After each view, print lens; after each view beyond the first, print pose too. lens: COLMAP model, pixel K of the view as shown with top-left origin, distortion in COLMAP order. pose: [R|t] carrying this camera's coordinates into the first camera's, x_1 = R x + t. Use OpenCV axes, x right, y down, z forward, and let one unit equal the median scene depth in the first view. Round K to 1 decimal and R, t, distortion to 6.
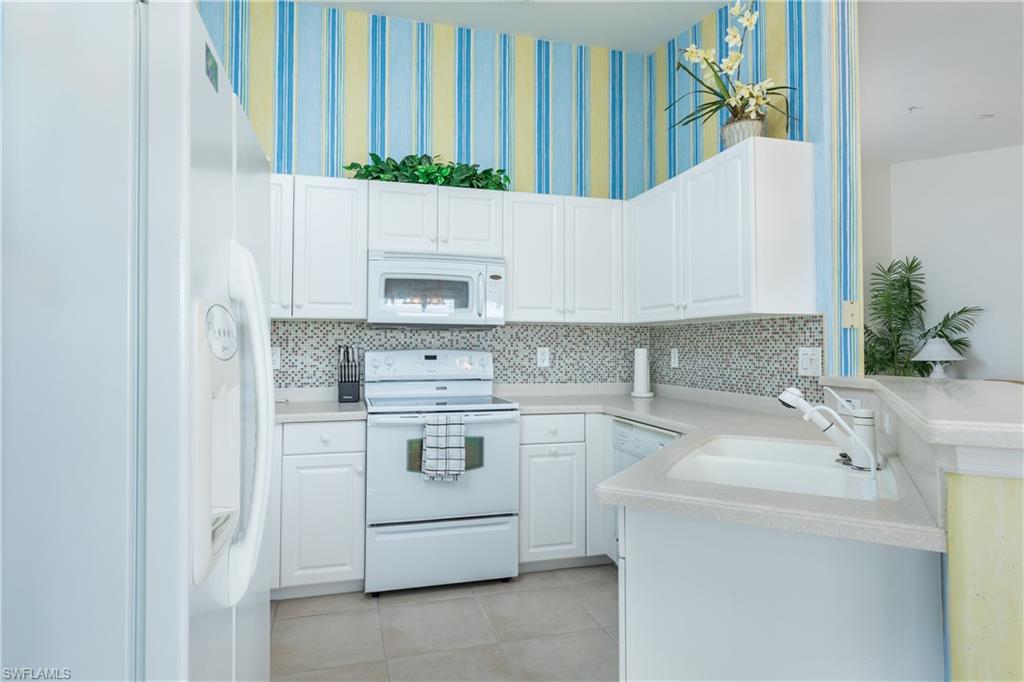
lens RADIAL K [[568.0, 0, 499.6], [0, 568.0, 324.5], [0, 0, 1]] dist [-0.003681, 0.000494]
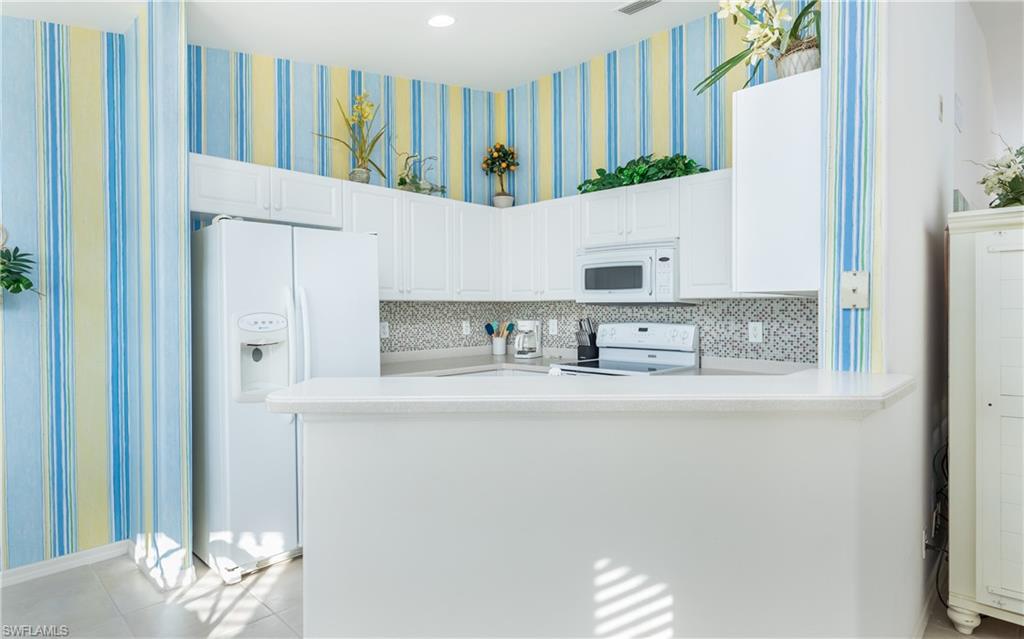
lens RADIAL K [[556.2, 0, 509.3], [0, 556.2, 322.1], [0, 0, 1]] dist [0.005573, -0.001106]
pose [[0.505021, 0.014444, -0.862986, 0.709965], [0.031083, 0.998907, 0.034909, -0.006544], [0.862547, -0.044454, 0.504020, 0.165218]]
